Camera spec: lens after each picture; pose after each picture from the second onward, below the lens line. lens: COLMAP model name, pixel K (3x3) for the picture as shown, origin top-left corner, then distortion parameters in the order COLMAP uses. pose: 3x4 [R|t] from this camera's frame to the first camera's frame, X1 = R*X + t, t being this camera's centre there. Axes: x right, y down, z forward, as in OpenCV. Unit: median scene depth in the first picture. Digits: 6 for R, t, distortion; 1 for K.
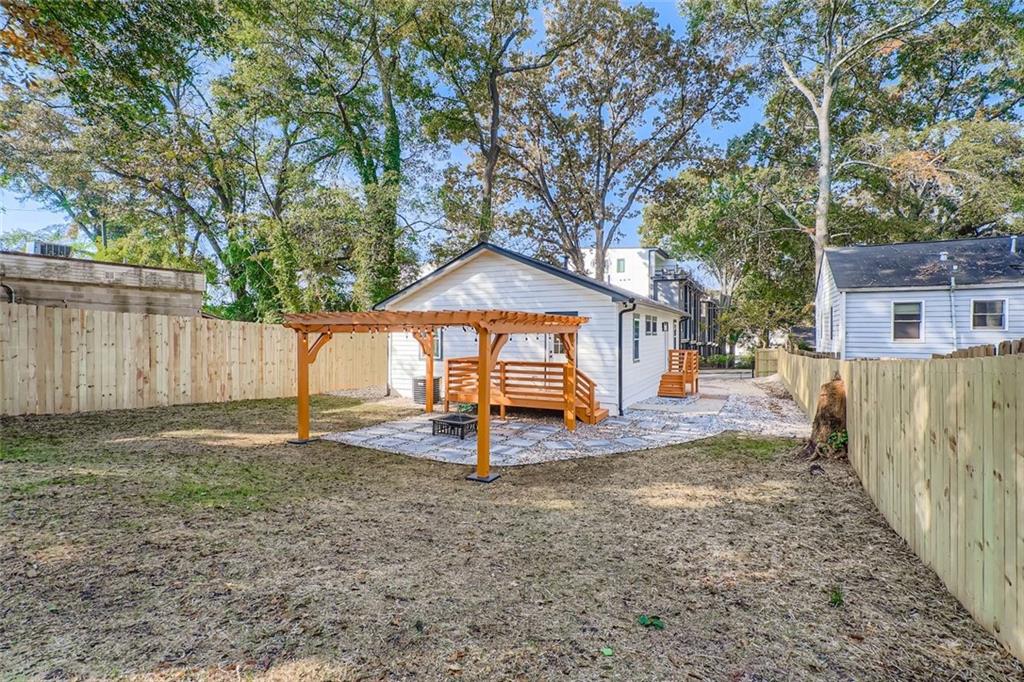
lens RADIAL K [[474.2, 0, 508.3], [0, 474.2, 334.9], [0, 0, 1]] dist [0.007816, -0.001755]
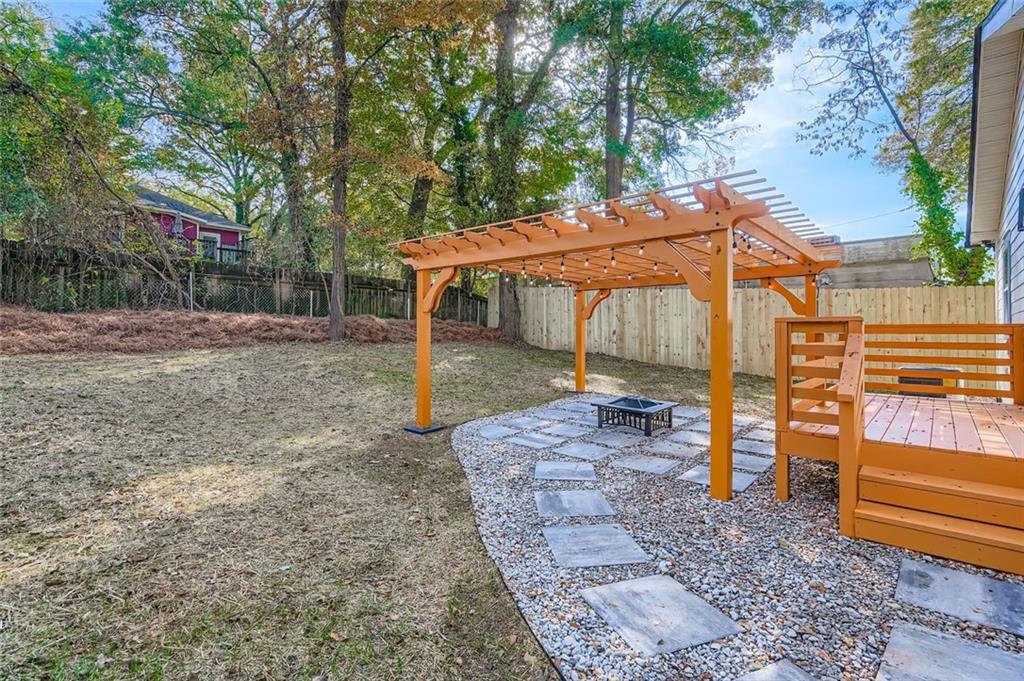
lens RADIAL K [[474.2, 0, 508.4], [0, 474.2, 336.6], [0, 0, 1]] dist [0.007816, -0.001755]
pose [[-0.205493, 0.010020, -0.978607, 0.474915], [-0.011824, 0.999849, 0.012721, 0.064253], [0.978587, 0.014185, -0.205343, 0.780010]]
